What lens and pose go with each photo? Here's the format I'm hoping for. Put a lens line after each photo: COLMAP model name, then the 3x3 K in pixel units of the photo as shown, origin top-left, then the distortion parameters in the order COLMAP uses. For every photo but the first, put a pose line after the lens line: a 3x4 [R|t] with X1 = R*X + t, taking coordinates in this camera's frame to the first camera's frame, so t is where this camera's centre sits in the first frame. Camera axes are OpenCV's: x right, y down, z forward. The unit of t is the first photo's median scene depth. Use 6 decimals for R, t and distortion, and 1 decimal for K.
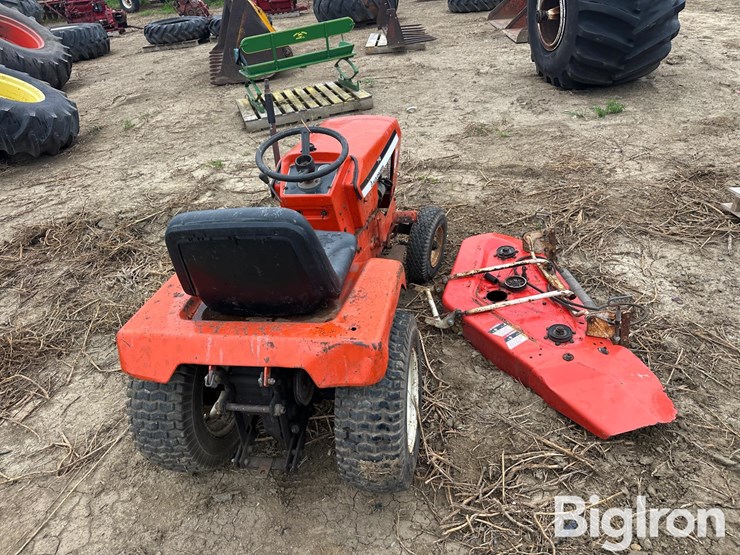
lens RADIAL K [[525.0, 0, 373.7], [0, 525.0, 275.4], [0, 0, 1]] dist [0.040705, -0.056082]
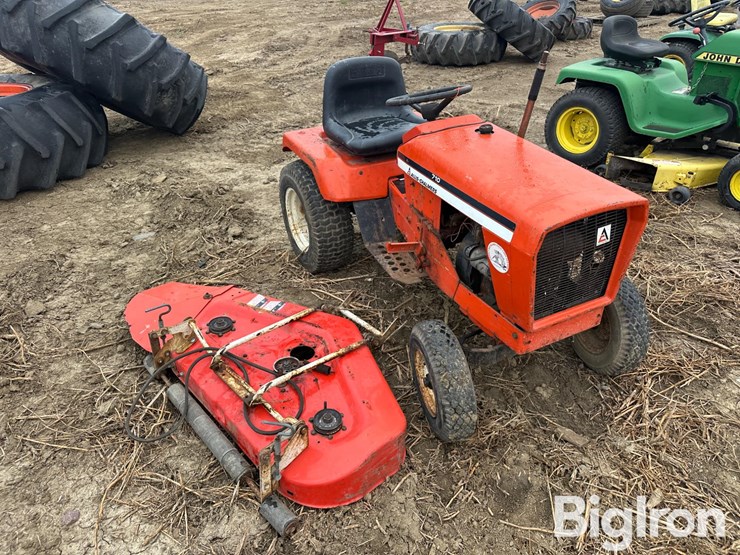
lens RADIAL K [[525.0, 0, 371.7], [0, 525.0, 264.3], [0, 0, 1]] dist [0.040705, -0.056082]
pose [[-0.790277, 0.408379, -0.456825, 0.460389], [-0.231212, 0.491679, 0.839519, -0.734657], [0.567453, 0.769076, -0.294140, 1.174991]]
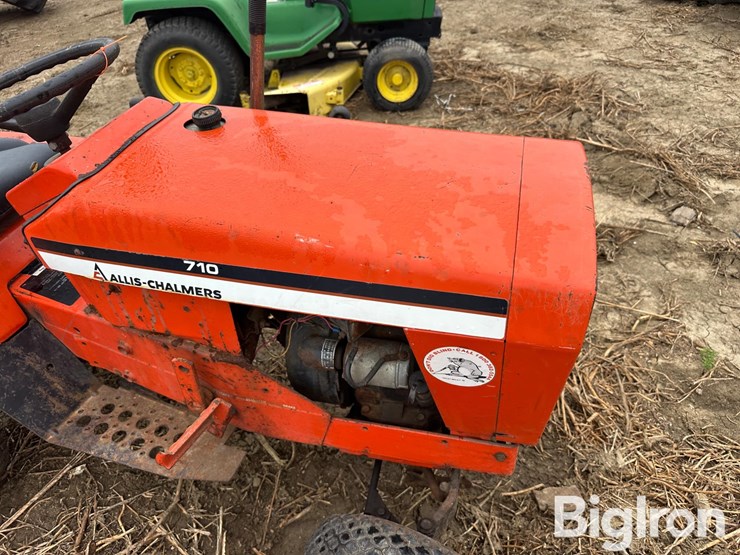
lens RADIAL K [[525.0, 0, 374.5], [0, 525.0, 275.6], [0, 0, 1]] dist [0.040705, -0.056082]
pose [[-0.043007, 0.710357, -0.702526, 0.218230], [-0.468504, 0.606728, 0.642172, -0.438115], [0.882414, 0.356754, 0.306711, 0.916903]]
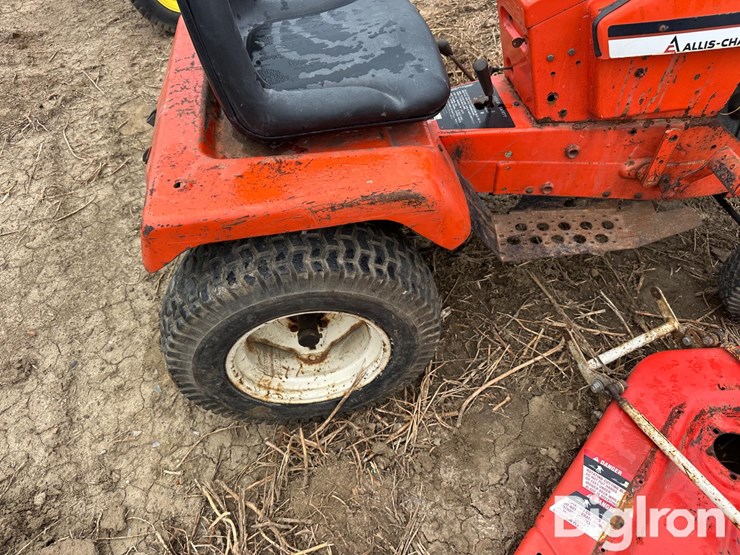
lens RADIAL K [[525.0, 0, 369.0], [0, 525.0, 277.1], [0, 0, 1]] dist [0.040705, -0.056082]
pose [[0.335860, 0.762054, -0.553598, 0.256857], [-0.468384, 0.645042, 0.603769, -0.170665], [0.817199, 0.056515, 0.573578, 0.483680]]
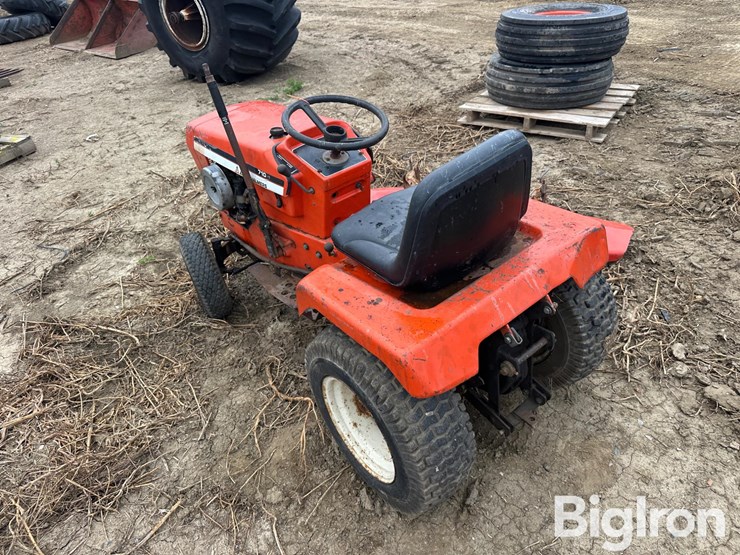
lens RADIAL K [[525.0, 0, 373.1], [0, 525.0, 272.7], [0, 0, 1]] dist [0.040705, -0.056082]
pose [[0.656145, -0.412188, 0.632120, -0.584733], [0.437913, 0.890159, 0.125892, -0.071356], [-0.614579, 0.194210, 0.764575, 0.258564]]
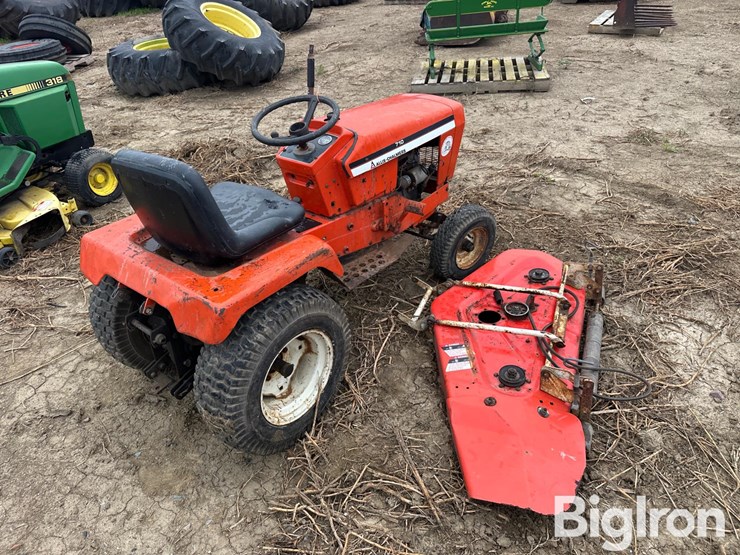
lens RADIAL K [[525.0, 0, 371.6], [0, 525.0, 267.6], [0, 0, 1]] dist [0.040705, -0.056082]
pose [[0.884193, 0.289693, -0.366444, 0.356746], [-0.271513, 0.957070, 0.101479, -0.078256], [0.380111, 0.009768, 0.924889, 0.074834]]
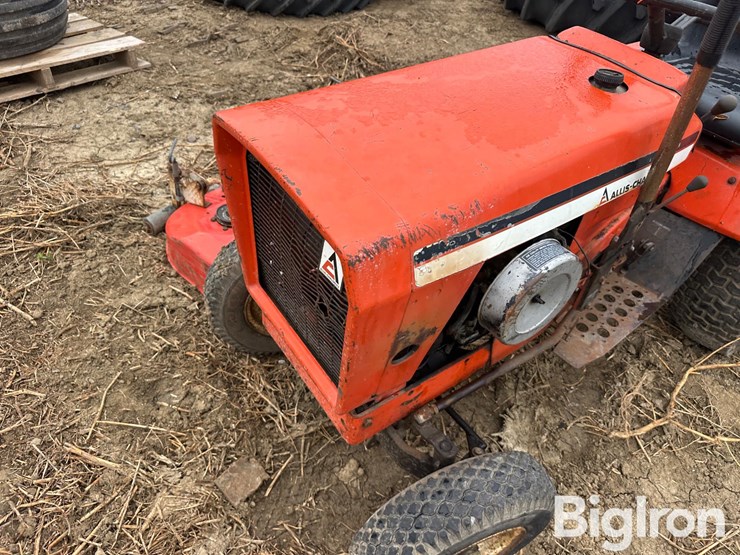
lens RADIAL K [[525.0, 0, 370.9], [0, 525.0, 275.2], [0, 0, 1]] dist [0.040705, -0.056082]
pose [[-0.717582, -0.453789, 0.528348, -0.247108], [0.339113, 0.434963, 0.834152, -0.522984], [-0.608340, 0.777742, -0.158236, 1.156992]]
